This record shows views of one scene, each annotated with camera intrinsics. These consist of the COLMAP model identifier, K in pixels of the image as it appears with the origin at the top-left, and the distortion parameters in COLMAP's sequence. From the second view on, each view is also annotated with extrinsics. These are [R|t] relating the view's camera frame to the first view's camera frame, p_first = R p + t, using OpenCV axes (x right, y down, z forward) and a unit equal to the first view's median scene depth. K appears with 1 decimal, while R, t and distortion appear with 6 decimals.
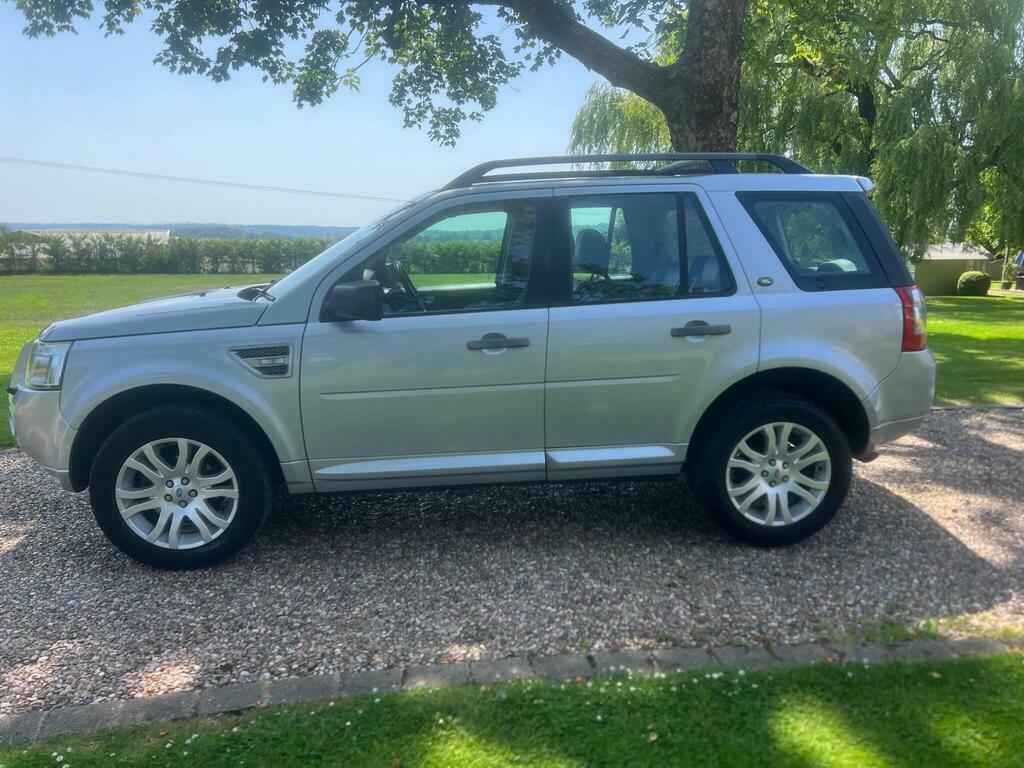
lens RADIAL K [[788.5, 0, 463.3], [0, 788.5, 381.5], [0, 0, 1]] dist [0.068306, -0.082968]
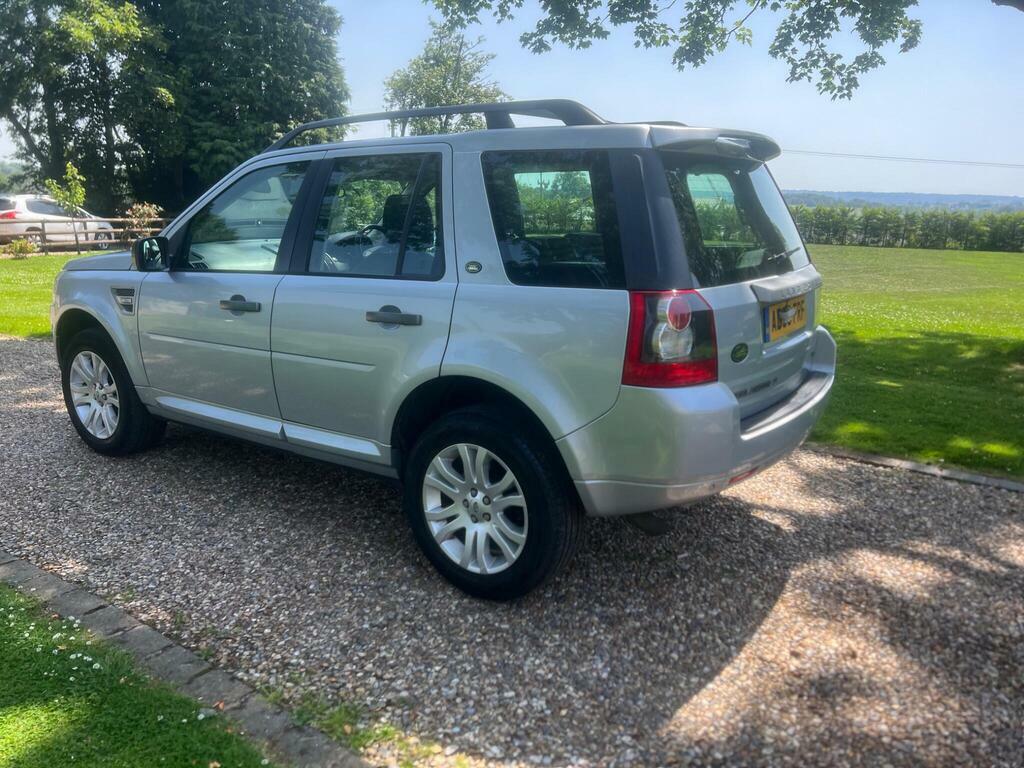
lens RADIAL K [[756.1, 0, 512.5], [0, 756.1, 388.8], [0, 0, 1]] dist [0.071960, -0.096516]
pose [[0.762814, 0.172267, -0.623248, 0.309701], [-0.135638, 0.985044, 0.106256, -0.031440], [0.632231, 0.003483, 0.774772, 0.150397]]
